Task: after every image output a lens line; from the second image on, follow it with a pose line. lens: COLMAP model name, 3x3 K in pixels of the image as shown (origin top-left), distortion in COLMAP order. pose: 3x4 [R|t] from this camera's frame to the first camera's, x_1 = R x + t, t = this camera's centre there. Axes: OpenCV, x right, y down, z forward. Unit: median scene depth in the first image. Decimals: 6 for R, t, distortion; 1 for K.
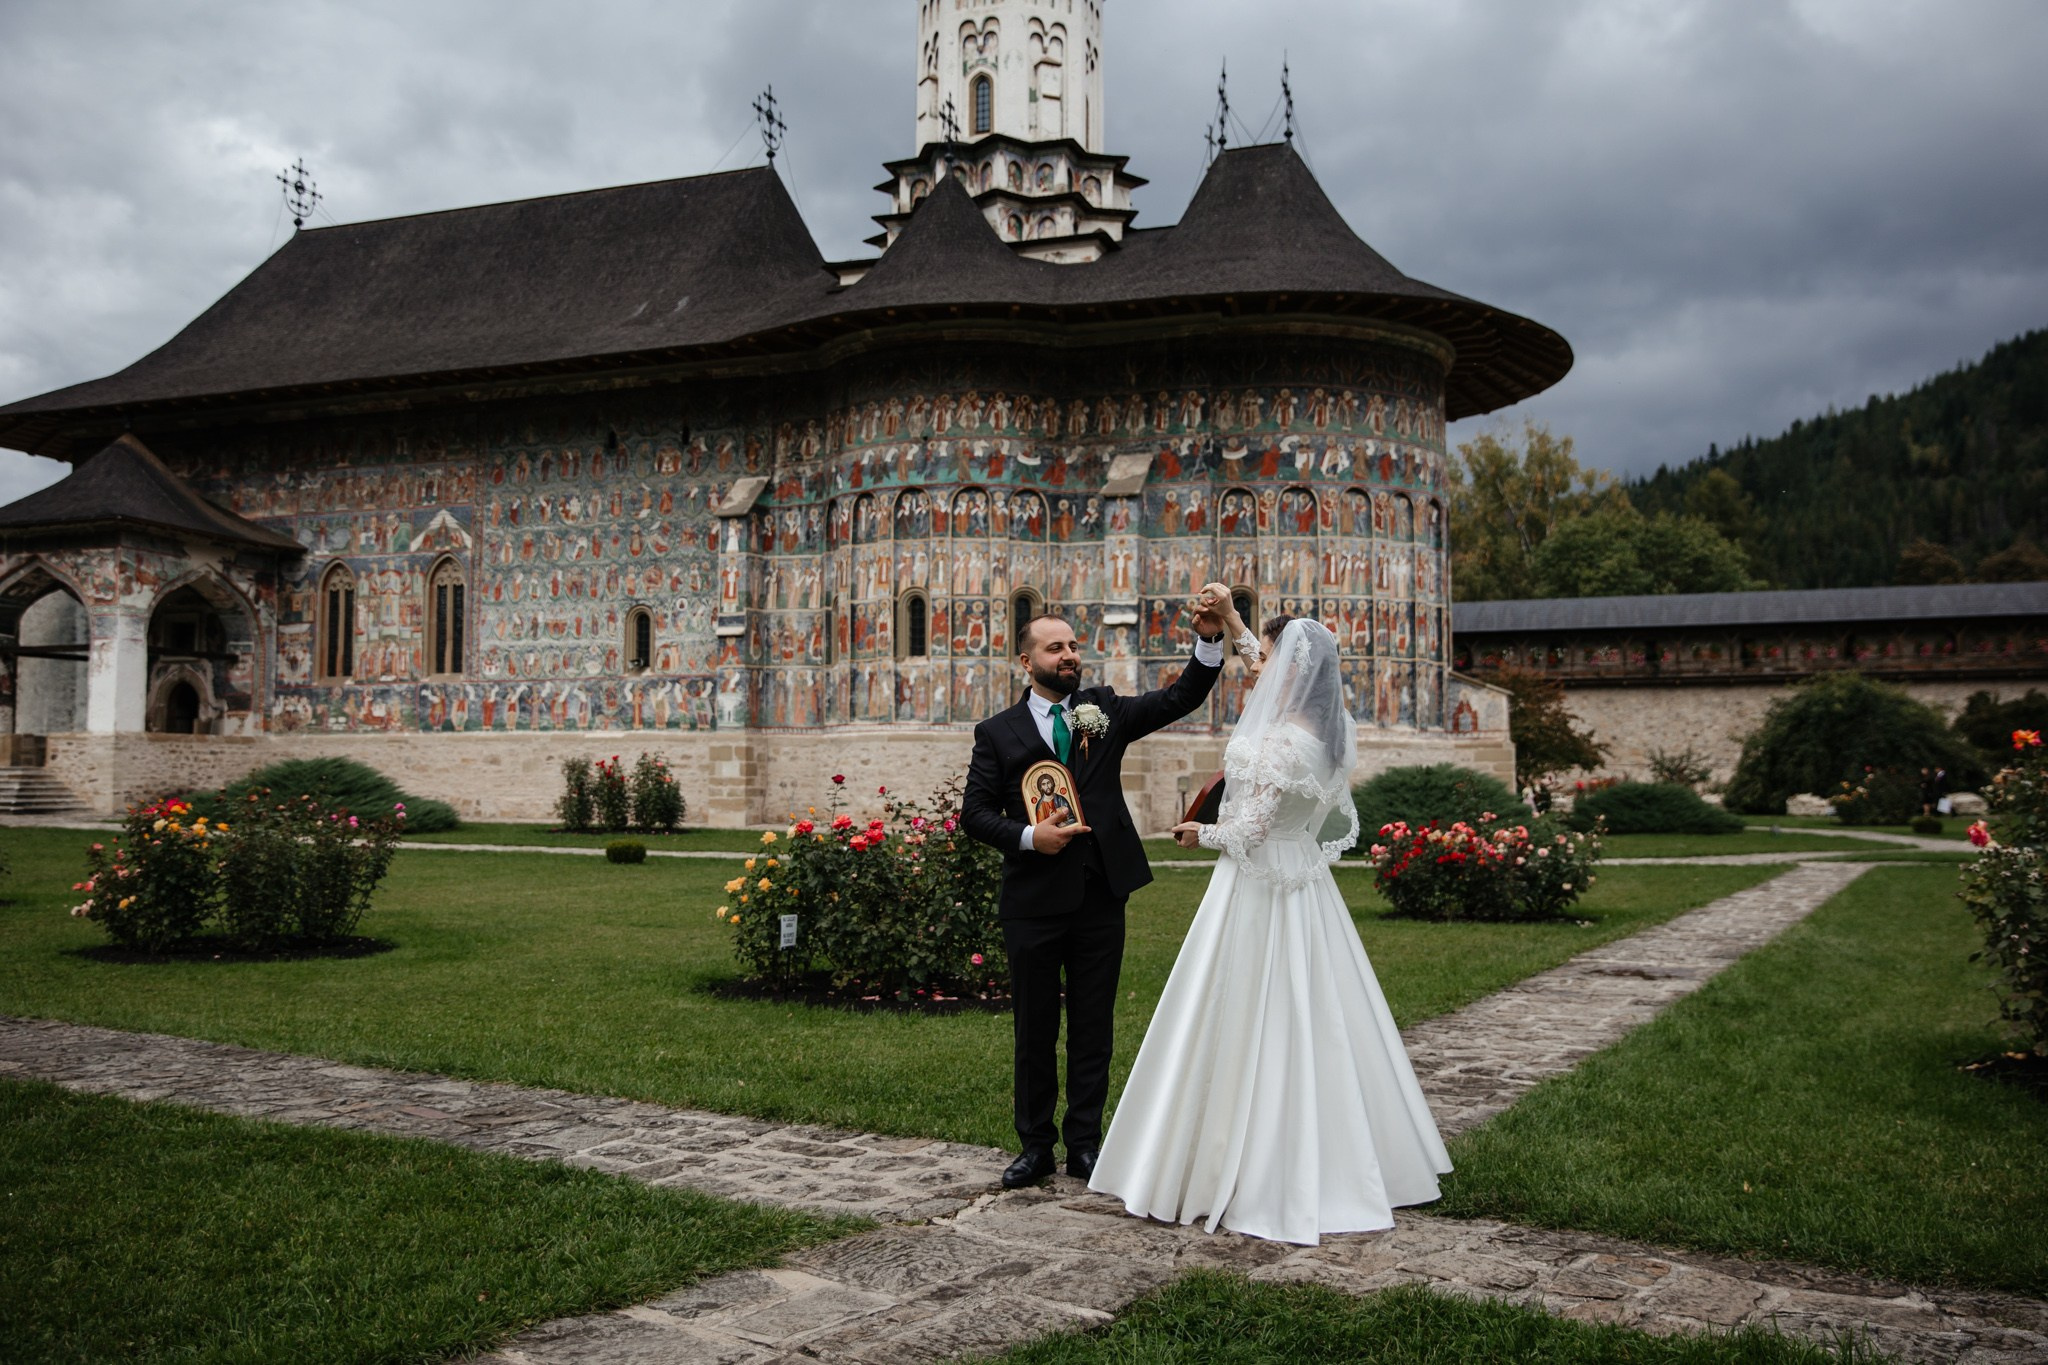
lens RADIAL K [[1730.4, 0, 1023.4], [0, 1730.4, 694.2], [0, 0, 1]] dist [-0.069700, 0.109921]
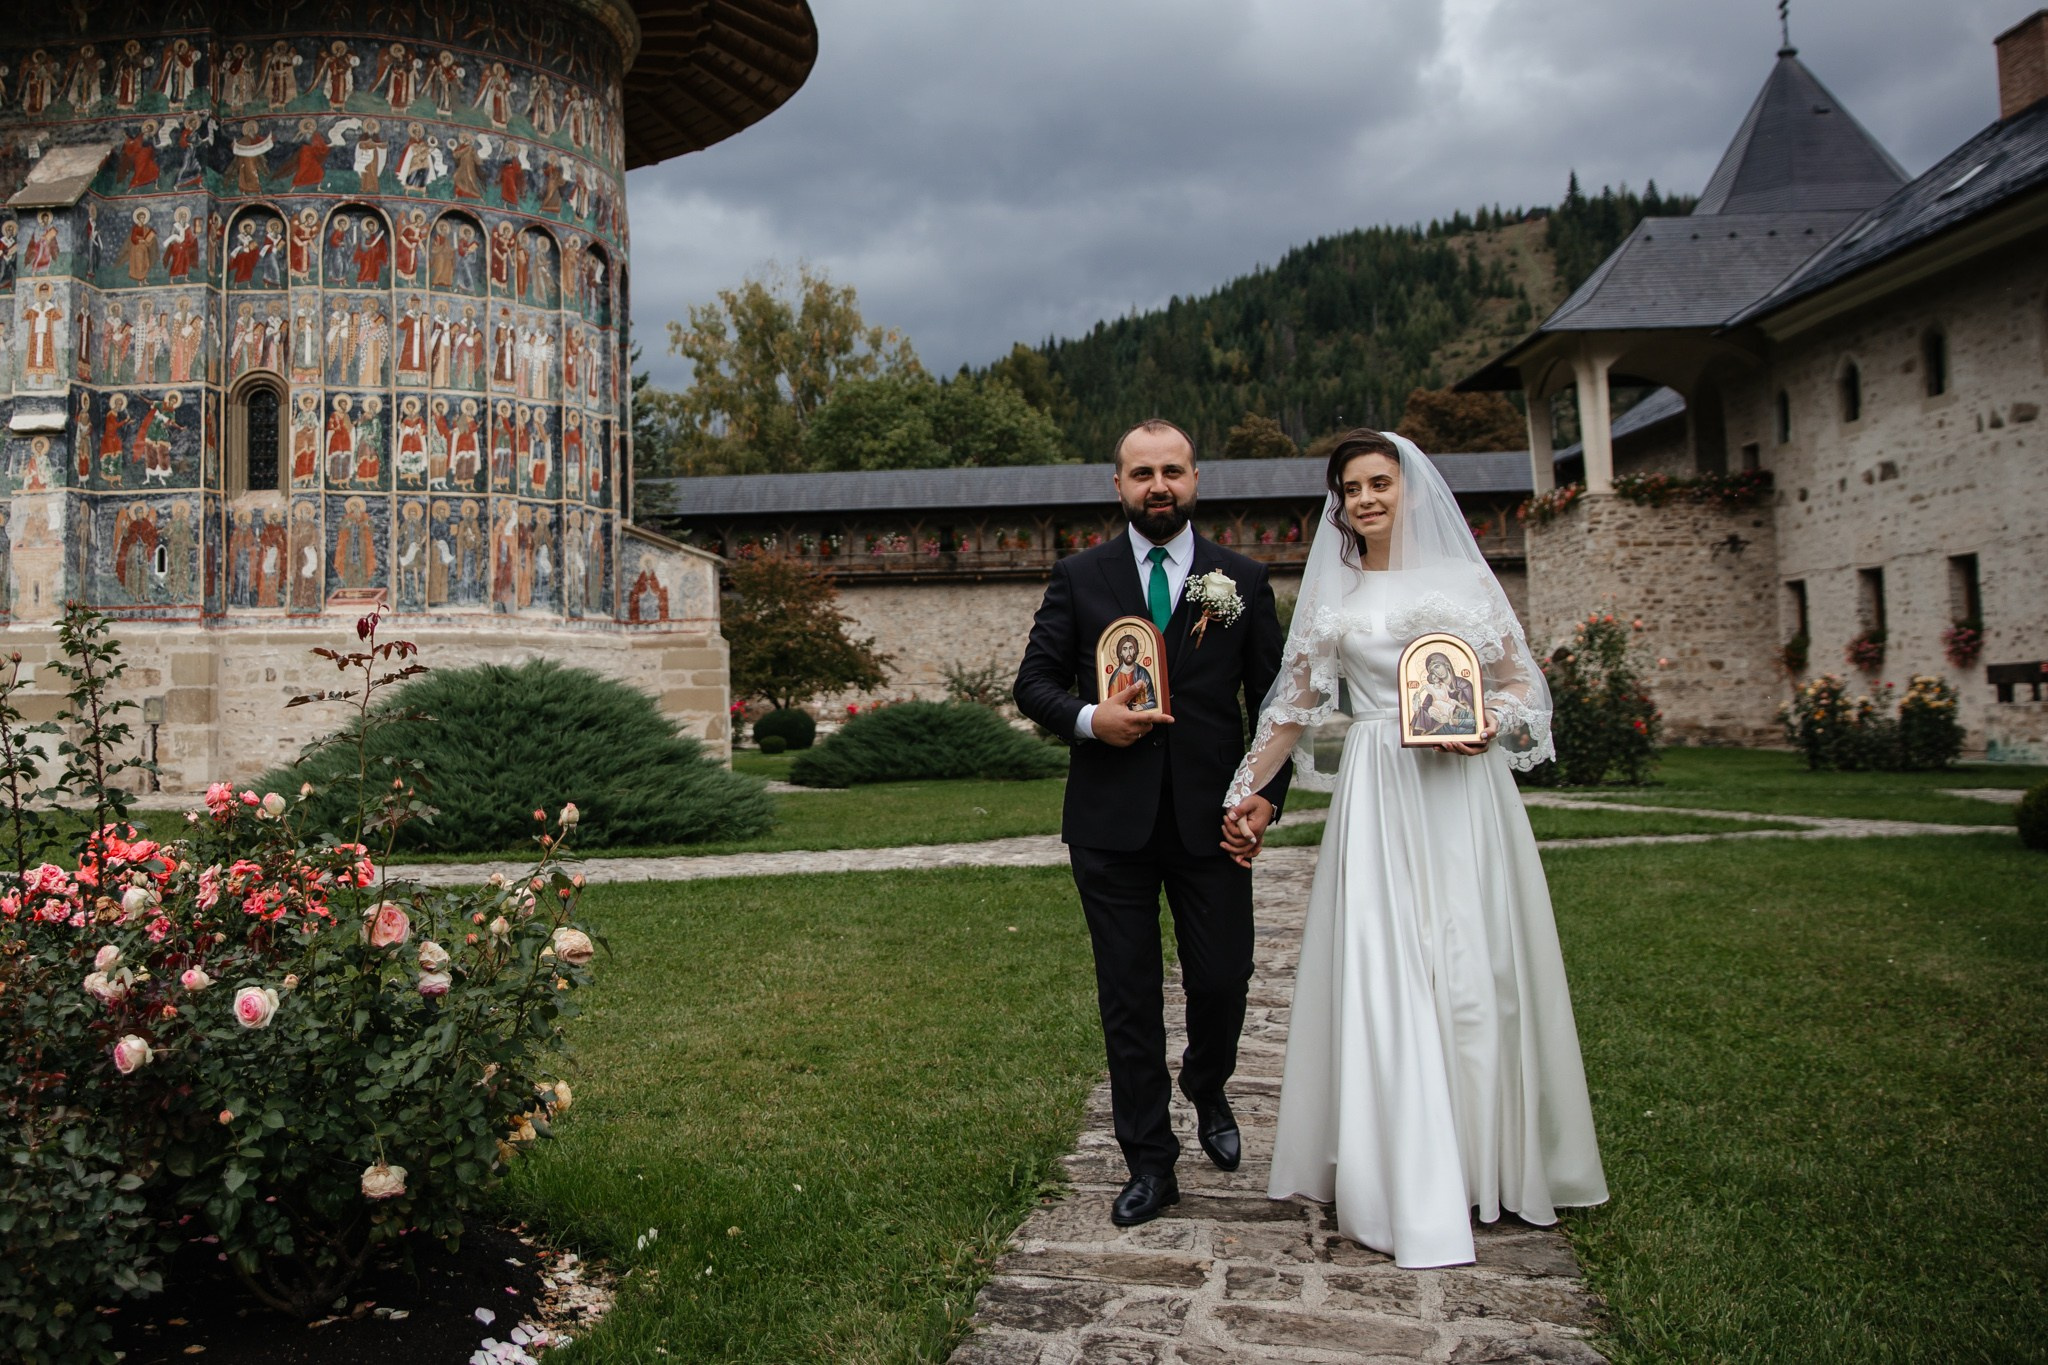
lens RADIAL K [[1920.4, 0, 684.9], [0, 1920.4, 595.4], [0, 0, 1]] dist [-0.112251, 0.112314]
pose [[0.977935, -0.001114, 0.208907, 0.127474], [0.003562, 0.999929, -0.011344, 0.020589], [-0.208879, 0.011837, 0.977870, 0.328614]]
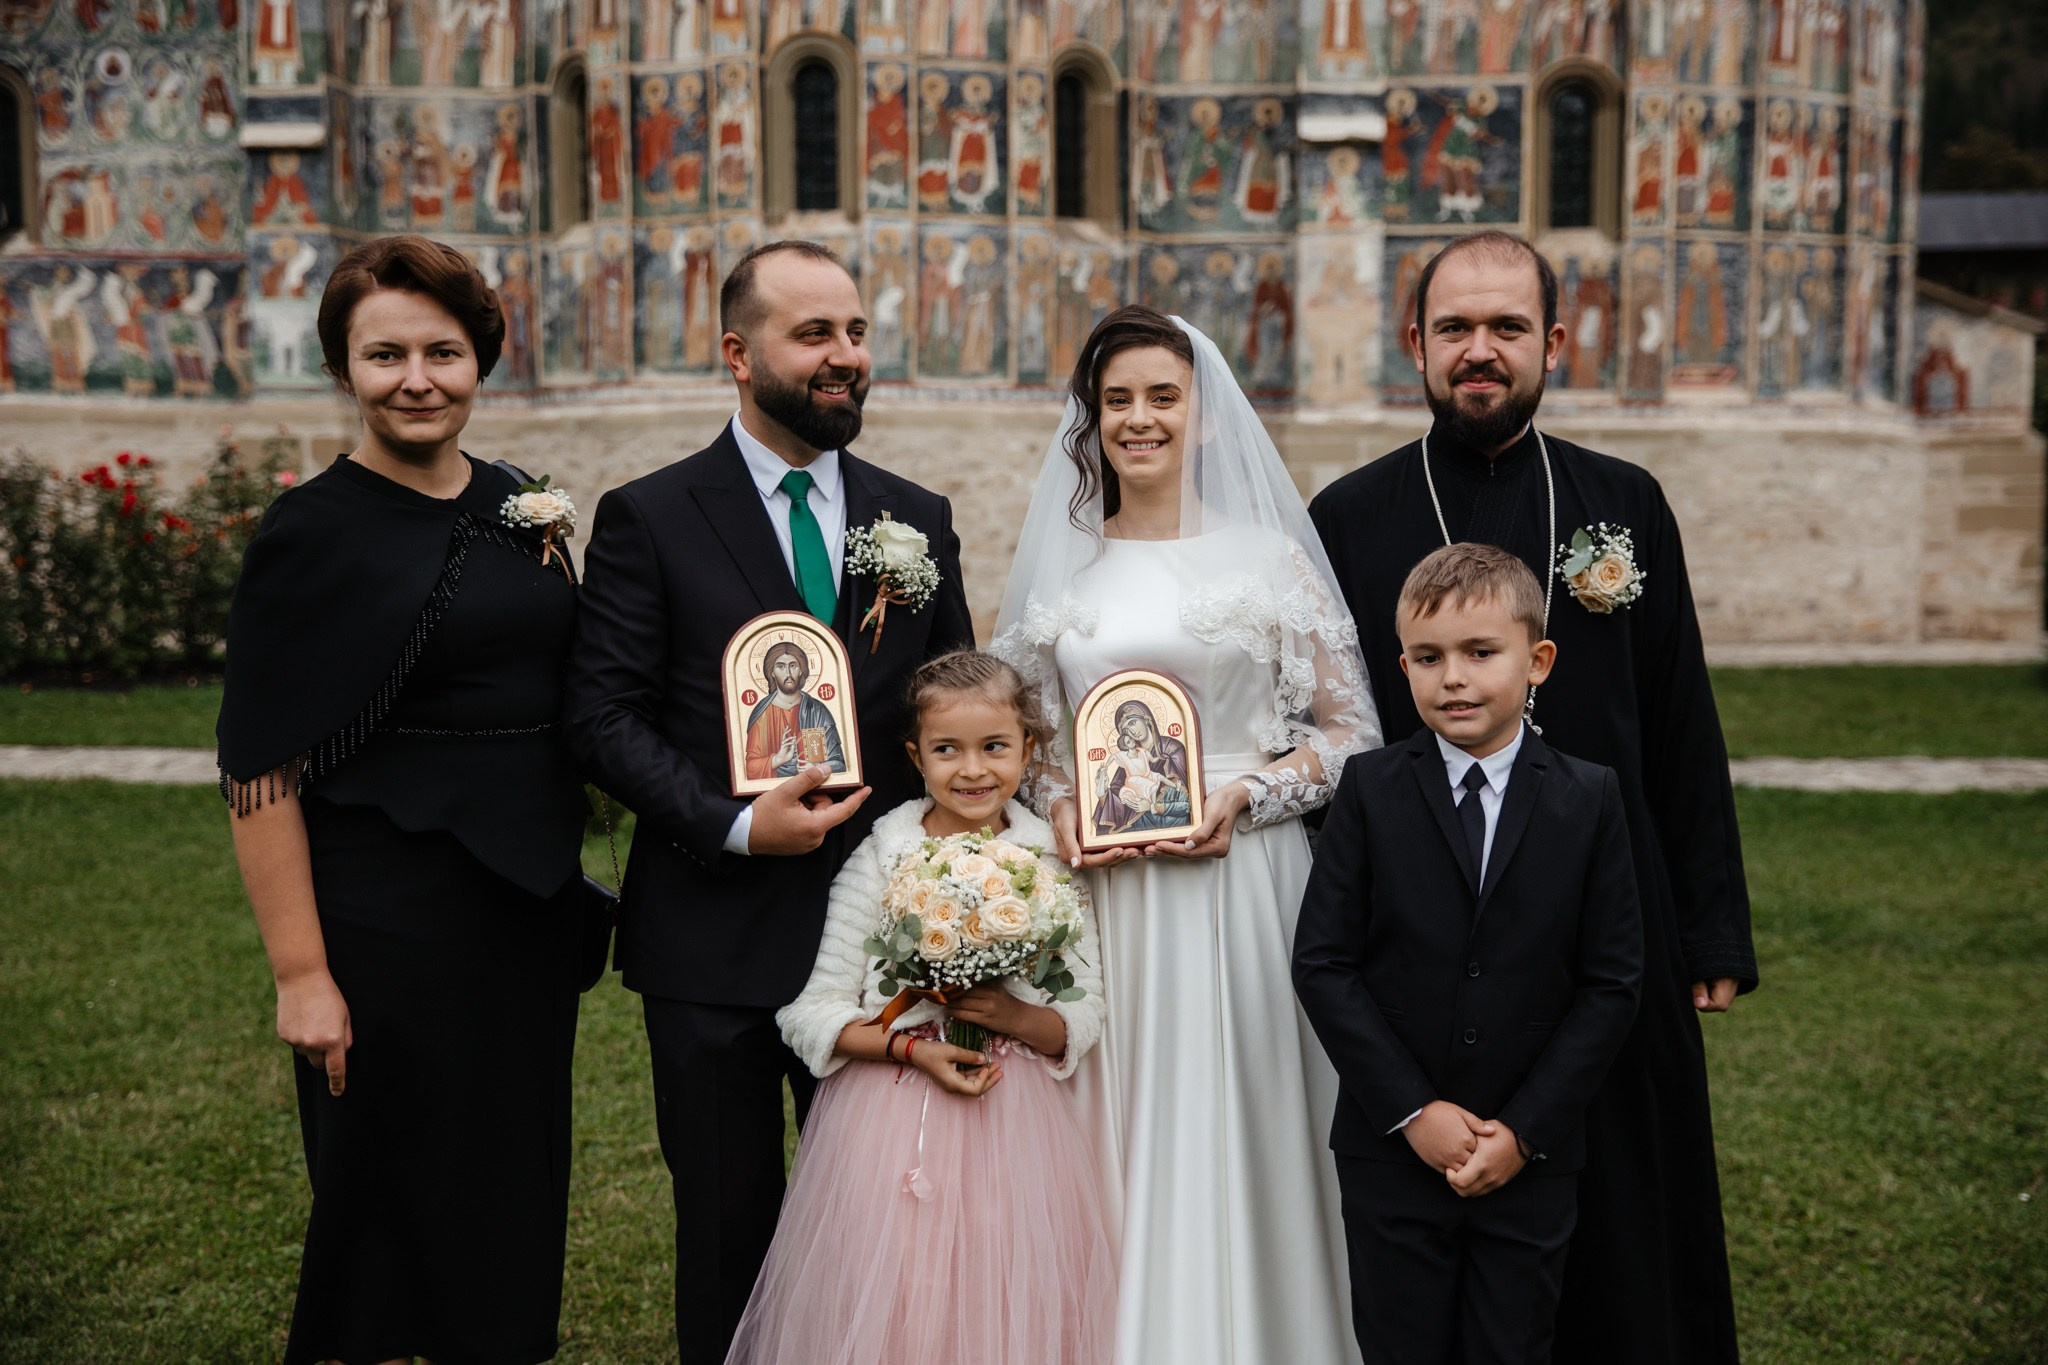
lens RADIAL K [[2583.4, 0, 1025.6], [0, 2583.4, 719.4], [0, 0, 1]] dist [0.063218, 0.061027]
pose [[0.958342, -0.025223, 0.284506, -0.186390], [-0.010848, 0.992160, 0.124500, 0.019117], [-0.285416, -0.122399, 0.950556, 0.397319]]
